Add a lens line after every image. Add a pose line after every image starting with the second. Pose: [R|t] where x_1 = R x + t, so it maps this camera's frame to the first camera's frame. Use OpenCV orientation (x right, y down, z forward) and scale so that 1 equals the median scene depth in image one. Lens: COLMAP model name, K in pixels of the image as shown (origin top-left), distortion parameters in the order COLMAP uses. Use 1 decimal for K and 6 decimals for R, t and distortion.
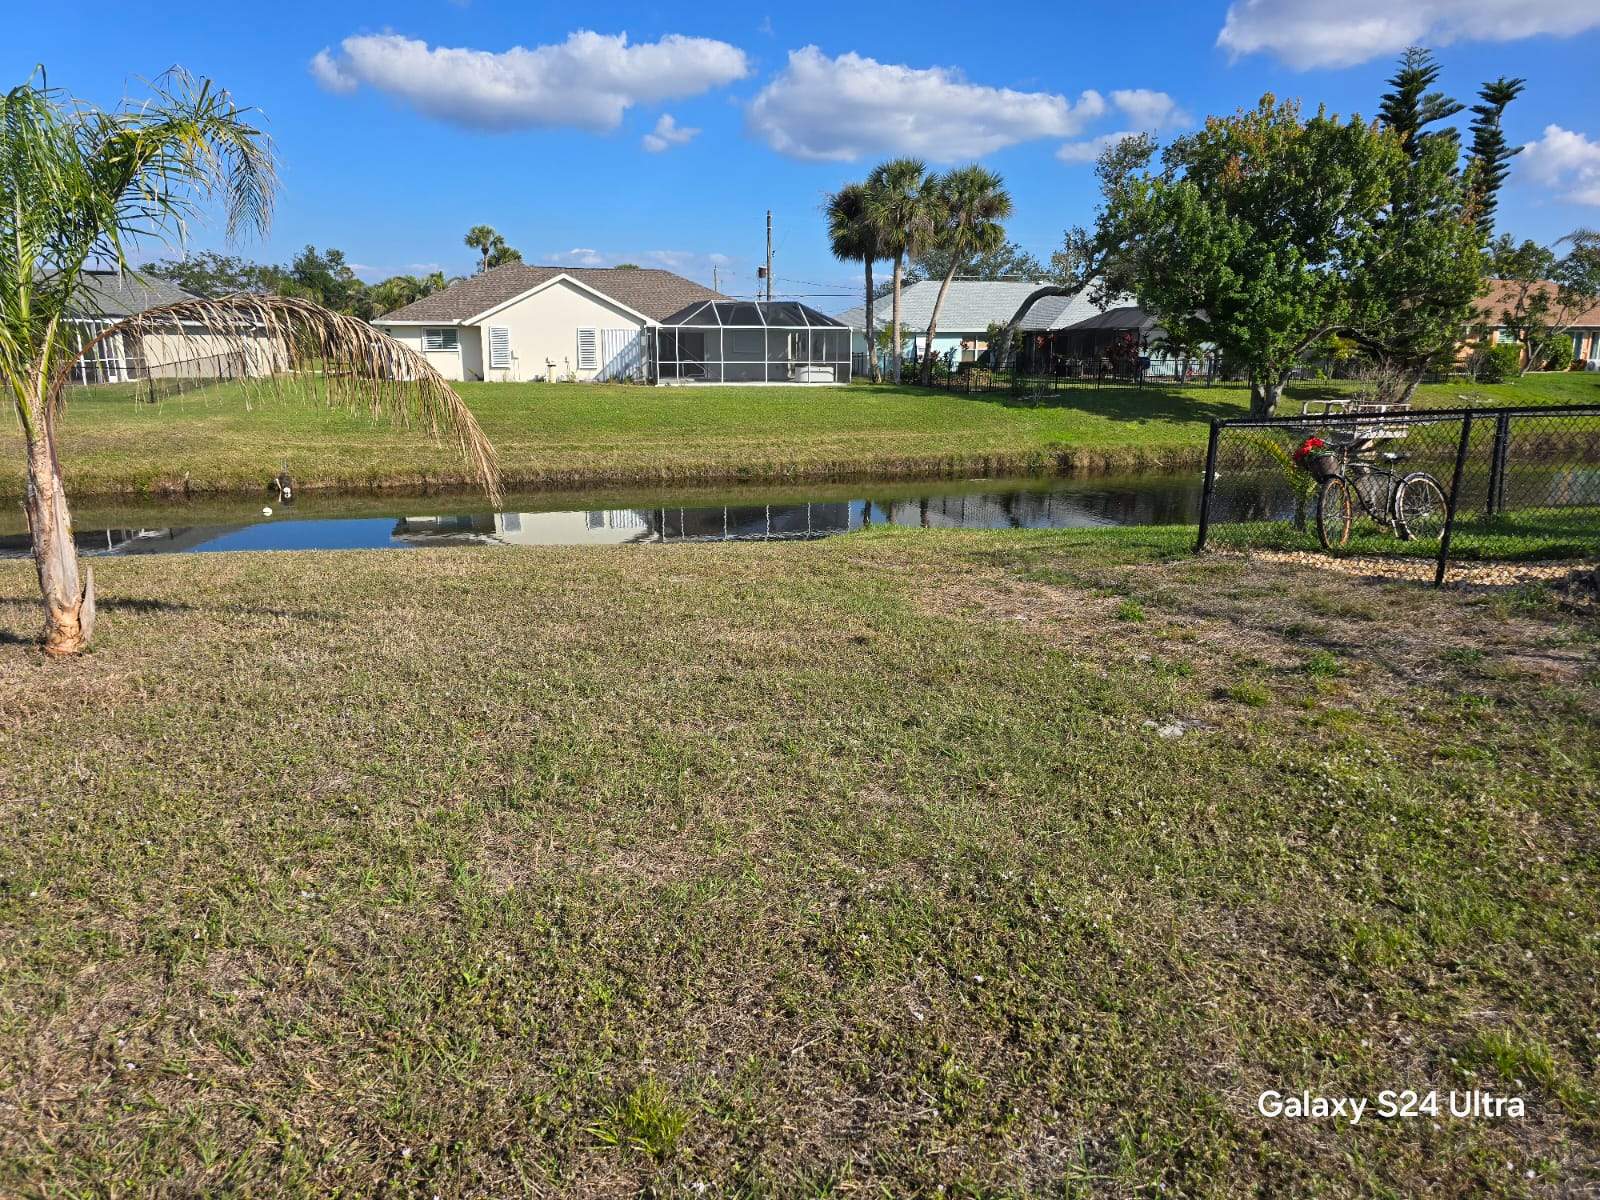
lens RADIAL K [[1066.4, 0, 791.1], [0, 1066.4, 587.8], [0, 0, 1]] dist [0.063247, -0.058174]
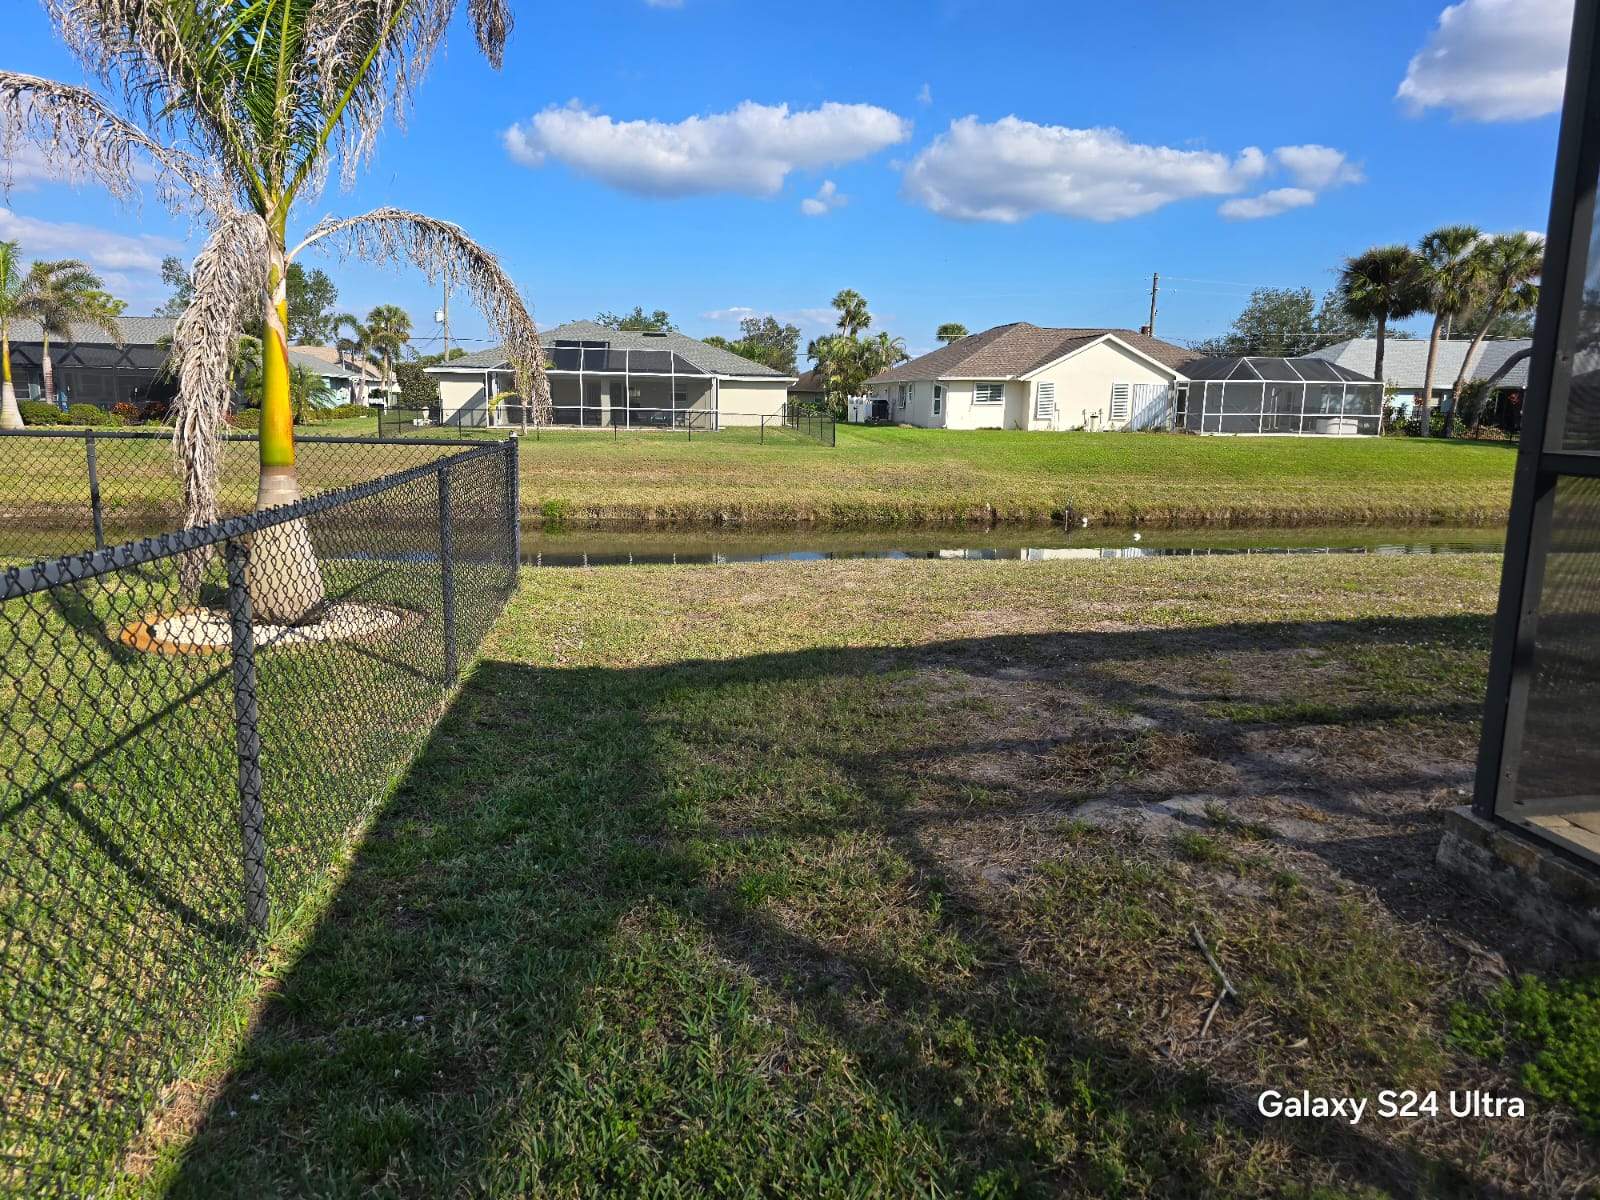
lens RADIAL K [[1066.4, 0, 798.3], [0, 1066.4, 578.7], [0, 0, 1]] dist [0.063247, -0.058174]
pose [[0.991230, 0.033362, -0.127866, -0.371224], [-0.040627, 0.997680, -0.054632, 0.028143], [0.125747, 0.059347, 0.990286, -0.105027]]
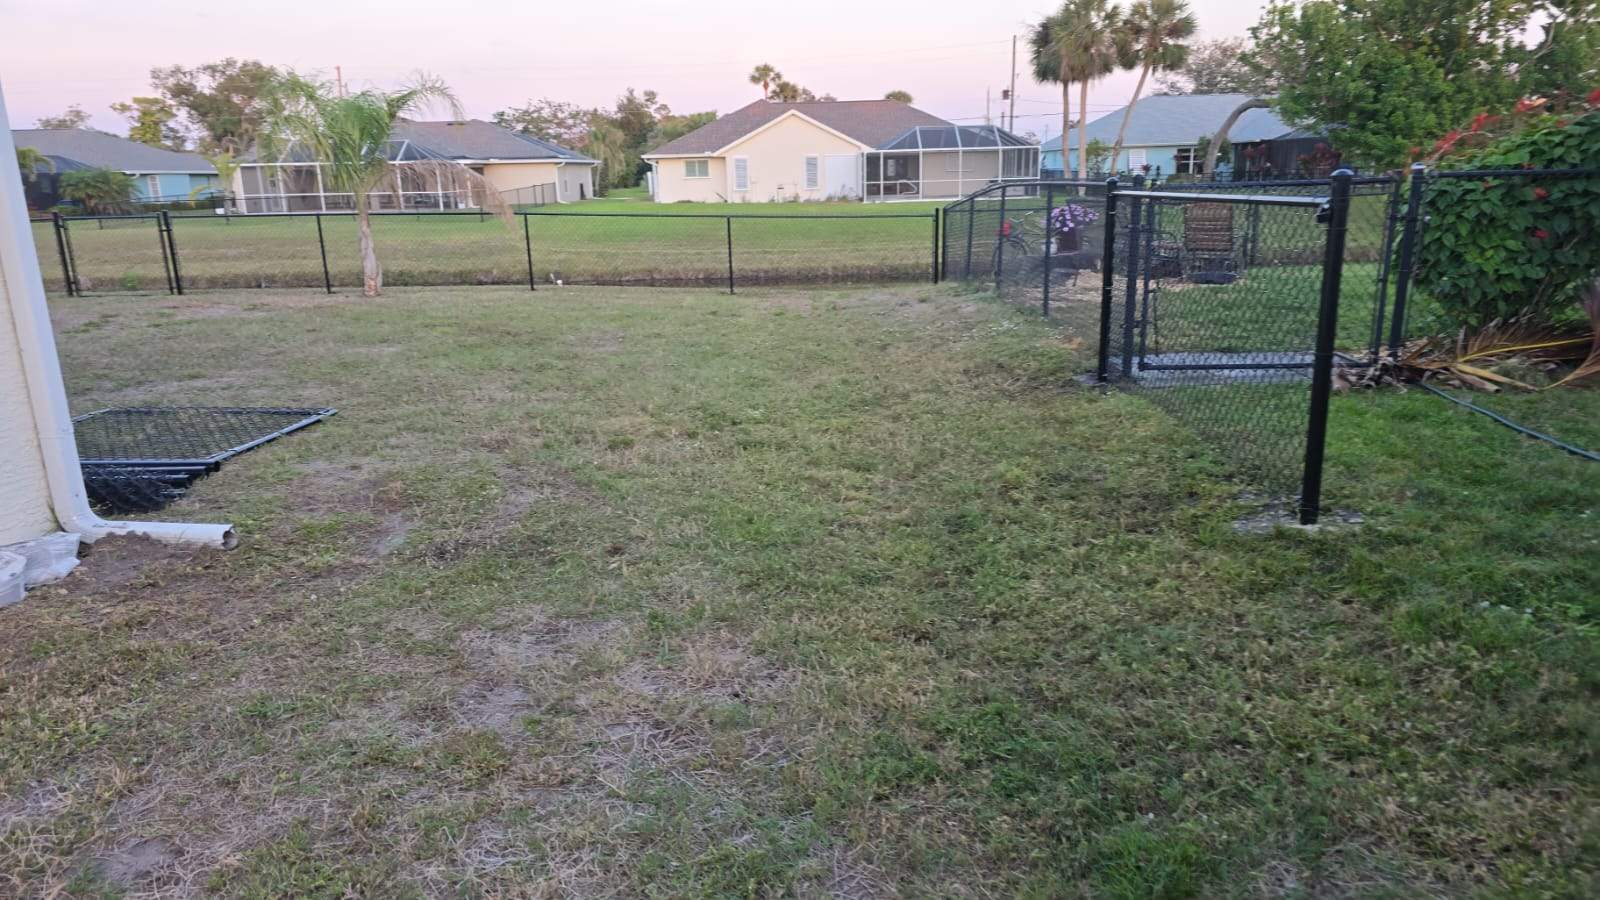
lens RADIAL K [[1064.7, 0, 807.0], [0, 1064.7, 452.2], [0, 0, 1]] dist [0.059932, -0.052456]
pose [[0.964274, 0.042600, -0.261460, 0.128922], [-0.032406, 0.998542, 0.043179, 0.035311], [0.262918, -0.033164, 0.964248, -0.154101]]
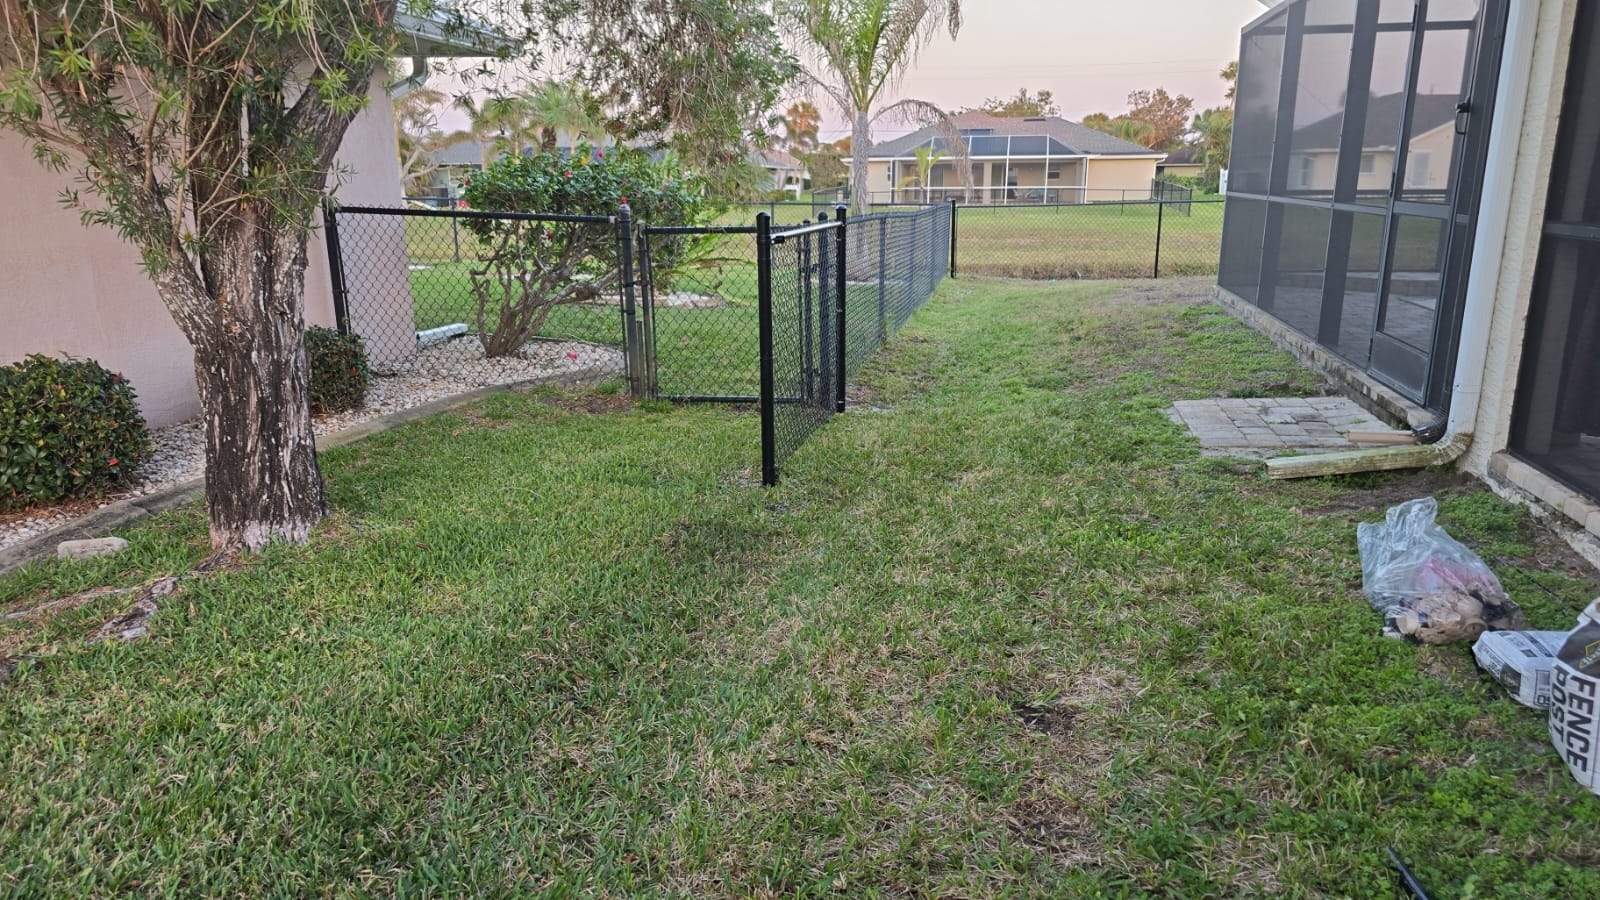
lens RADIAL K [[1064.7, 0, 807.7], [0, 1064.7, 445.0], [0, 0, 1]] dist [0.059932, -0.052456]
pose [[0.892512, 0.101690, -0.439410, -0.313482], [-0.091287, 0.994816, 0.044806, 0.068966], [0.441689, 0.000122, 0.897168, -0.291121]]
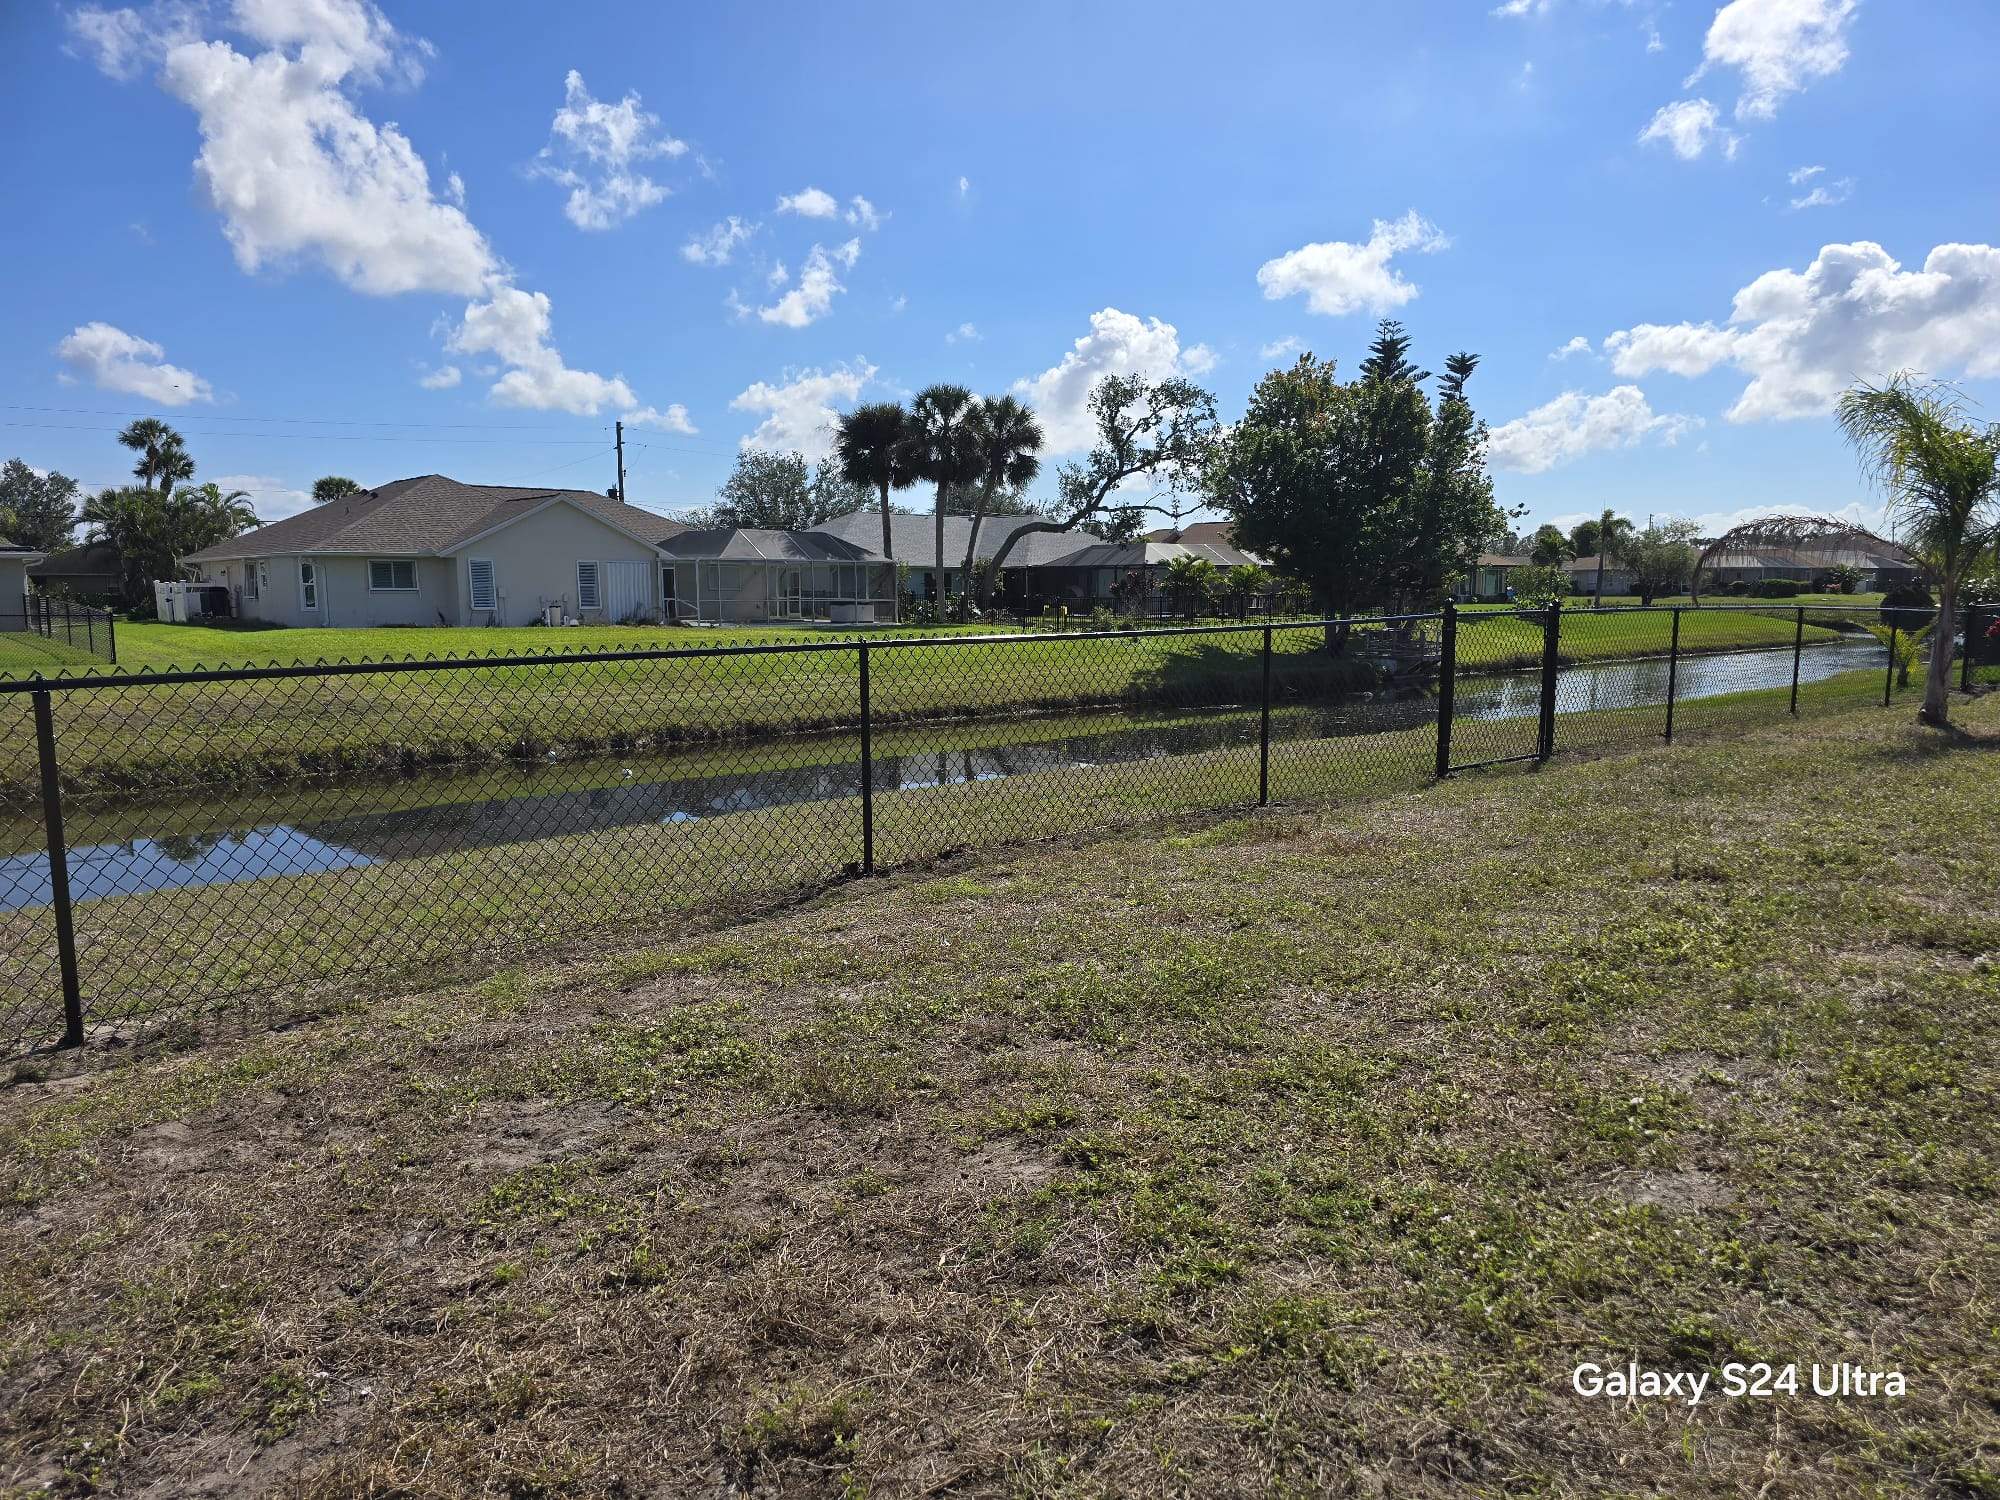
lens RADIAL K [[1333.0, 0, 1036.0], [0, 1333.0, 775.9], [0, 0, 1]] dist [0.063247, -0.058174]
pose [[0.892209, -0.068538, 0.446392, -0.353846], [0.105623, 0.992672, -0.058698, 0.013439], [-0.439098, 0.099520, 0.892910, -0.034620]]
